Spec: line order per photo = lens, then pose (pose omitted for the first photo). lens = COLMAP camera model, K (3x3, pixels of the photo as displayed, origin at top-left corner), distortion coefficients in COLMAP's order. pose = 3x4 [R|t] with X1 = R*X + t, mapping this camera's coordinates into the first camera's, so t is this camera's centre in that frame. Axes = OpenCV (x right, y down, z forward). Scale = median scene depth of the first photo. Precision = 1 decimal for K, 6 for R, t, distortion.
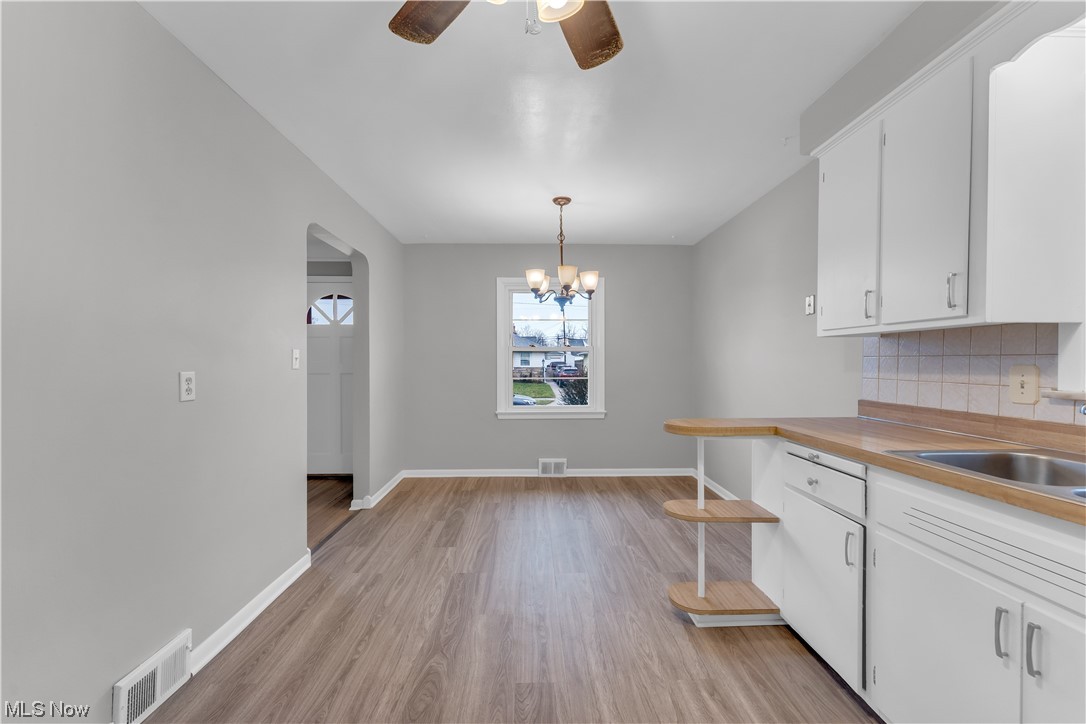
lens RADIAL K [[438.3, 0, 538.0], [0, 438.3, 369.0], [0, 0, 1]] dist [0.002670, -0.000773]
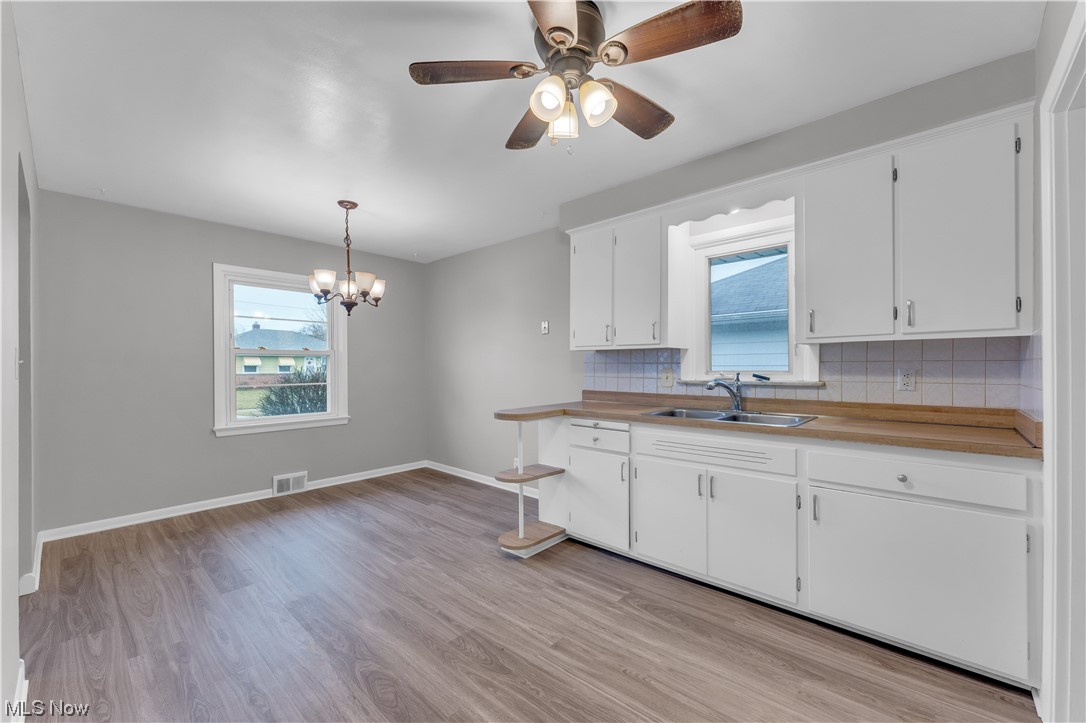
lens RADIAL K [[438.3, 0, 537.9], [0, 438.3, 370.0], [0, 0, 1]] dist [0.002670, -0.000773]
pose [[0.693284, -0.007249, 0.720628, -0.366975], [0.012200, 0.999924, -0.001678, -0.001900], [-0.720562, 0.009955, 0.693319, 0.005635]]
